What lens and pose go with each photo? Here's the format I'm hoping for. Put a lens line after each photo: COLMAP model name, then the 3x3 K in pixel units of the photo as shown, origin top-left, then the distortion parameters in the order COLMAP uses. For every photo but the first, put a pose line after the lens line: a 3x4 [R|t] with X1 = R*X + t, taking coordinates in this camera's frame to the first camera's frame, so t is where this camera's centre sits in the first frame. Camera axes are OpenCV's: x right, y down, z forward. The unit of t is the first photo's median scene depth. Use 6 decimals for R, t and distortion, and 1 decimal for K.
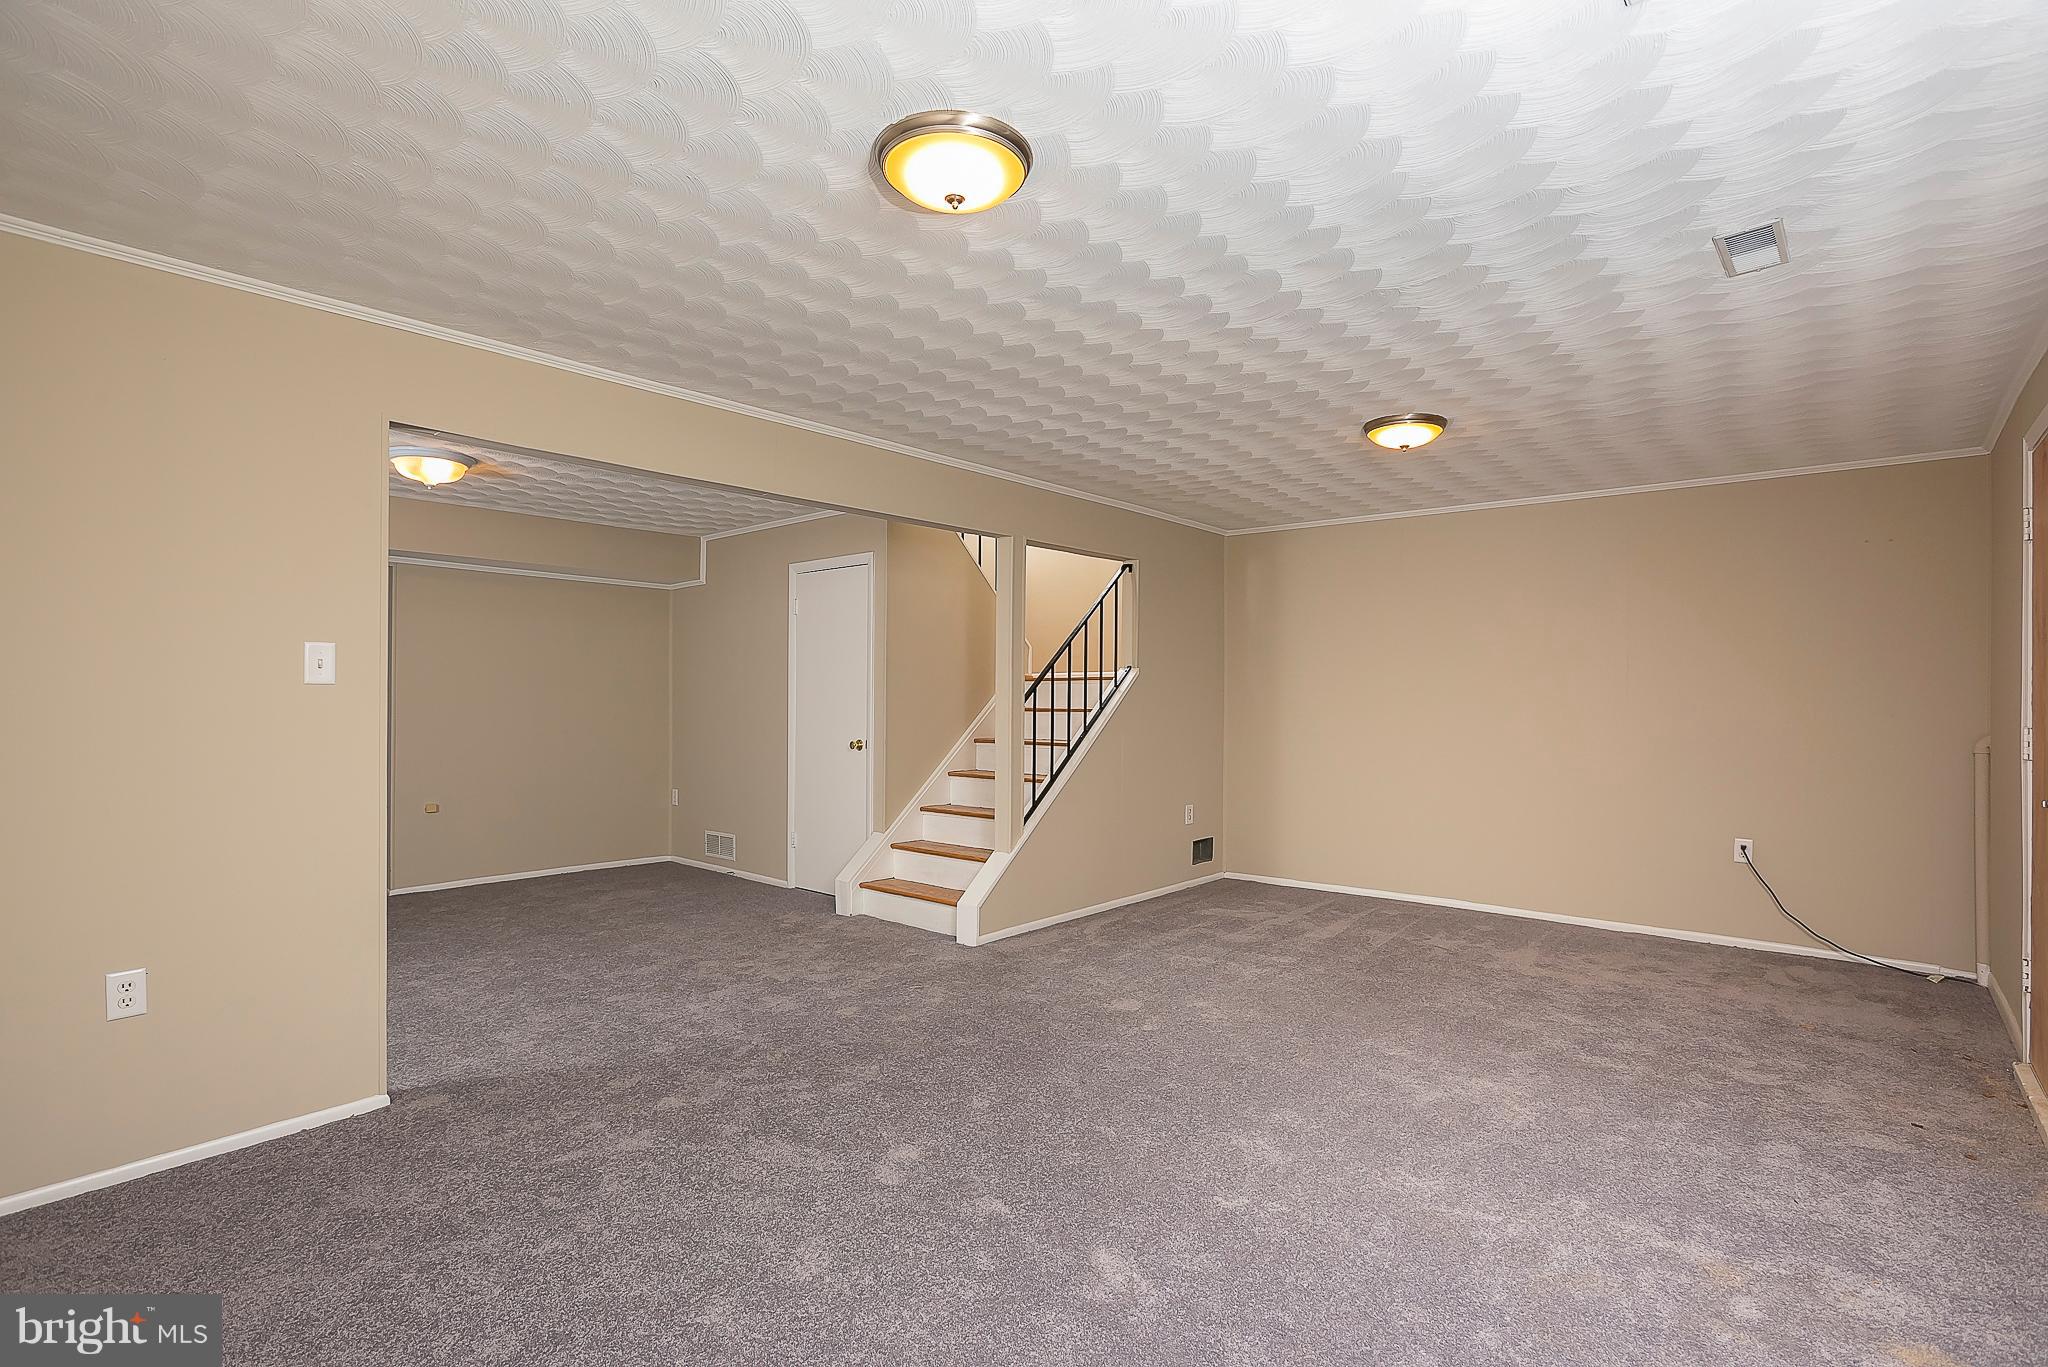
lens RADIAL K [[993.4, 0, 1023.9], [0, 993.4, 694.9], [0, 0, 1]] dist [-0.040468, 0.020728]
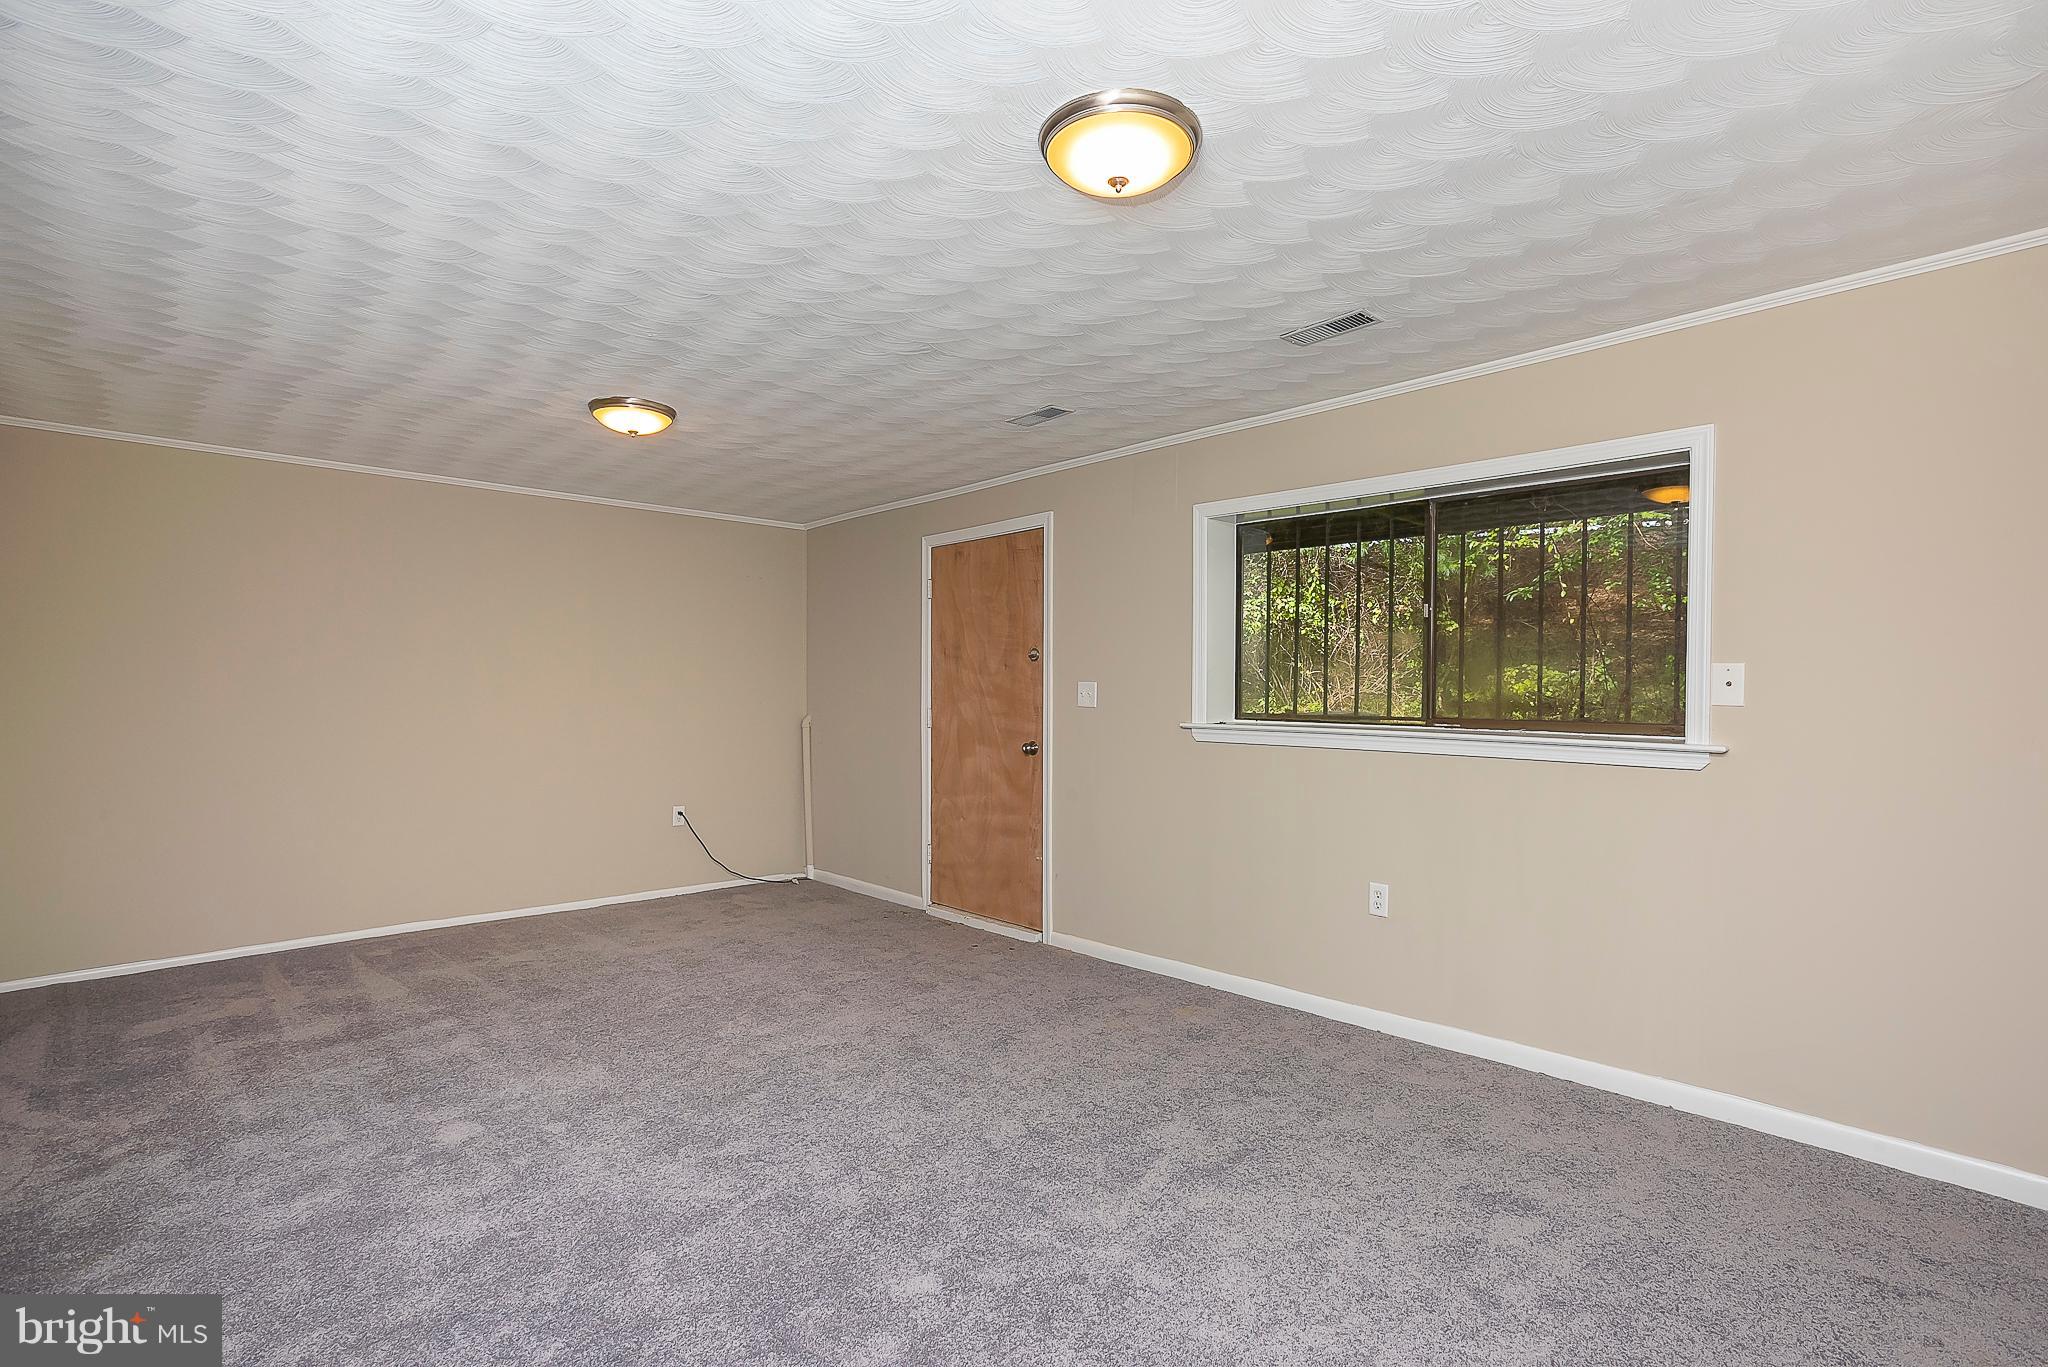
lens RADIAL K [[993.4, 0, 1023.9], [0, 993.4, 694.9], [0, 0, 1]] dist [-0.040468, 0.020728]
pose [[0.085571, -0.003402, 0.996326, -0.542640], [0.001655, 0.999993, 0.003272, 0.002993], [-0.996331, 0.001369, 0.085576, 0.535838]]
